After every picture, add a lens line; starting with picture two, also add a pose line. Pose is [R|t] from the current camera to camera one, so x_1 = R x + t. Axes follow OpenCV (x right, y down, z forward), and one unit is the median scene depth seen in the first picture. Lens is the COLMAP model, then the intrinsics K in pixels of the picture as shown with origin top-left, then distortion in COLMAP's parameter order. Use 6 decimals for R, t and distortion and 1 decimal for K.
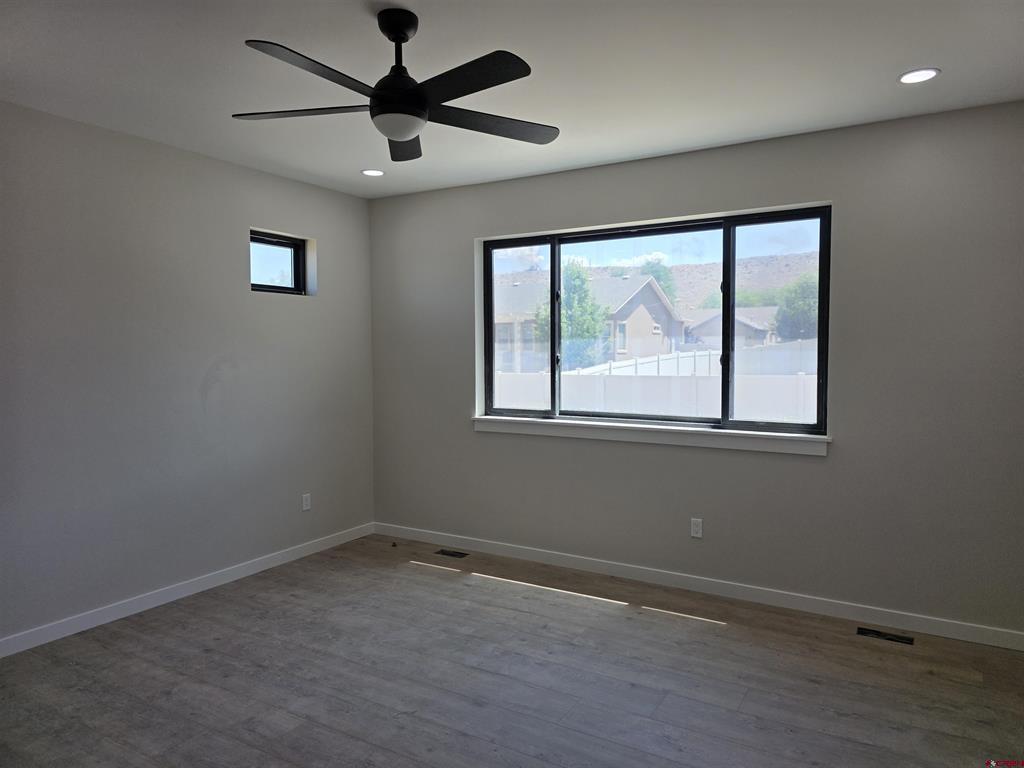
lens RADIAL K [[741.0, 0, 513.1], [0, 741.0, 368.4], [0, 0, 1]] dist [0.105592, -0.077282]
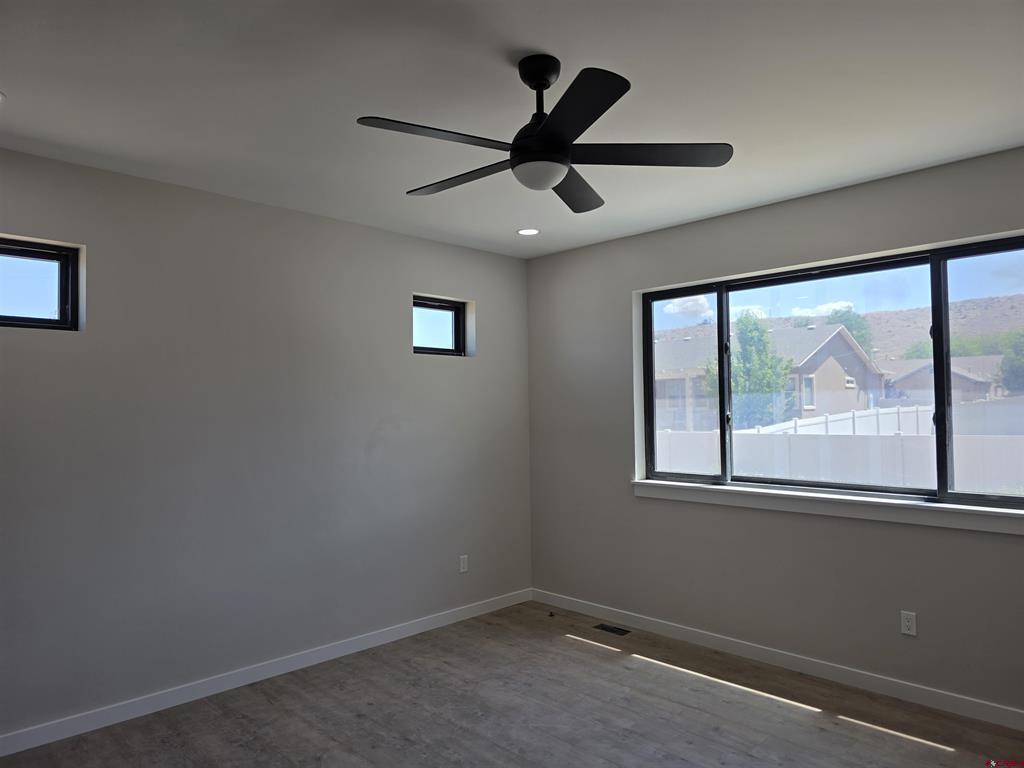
lens RADIAL K [[683.9, 0, 514.8], [0, 683.9, 382.9], [0, 0, 1]] dist [0.064379, -0.050254]
pose [[0.965063, -0.017941, -0.261403, 0.030913], [0.002784, 0.998299, -0.058241, -0.007611], [0.262003, 0.055478, 0.963471, 0.129756]]
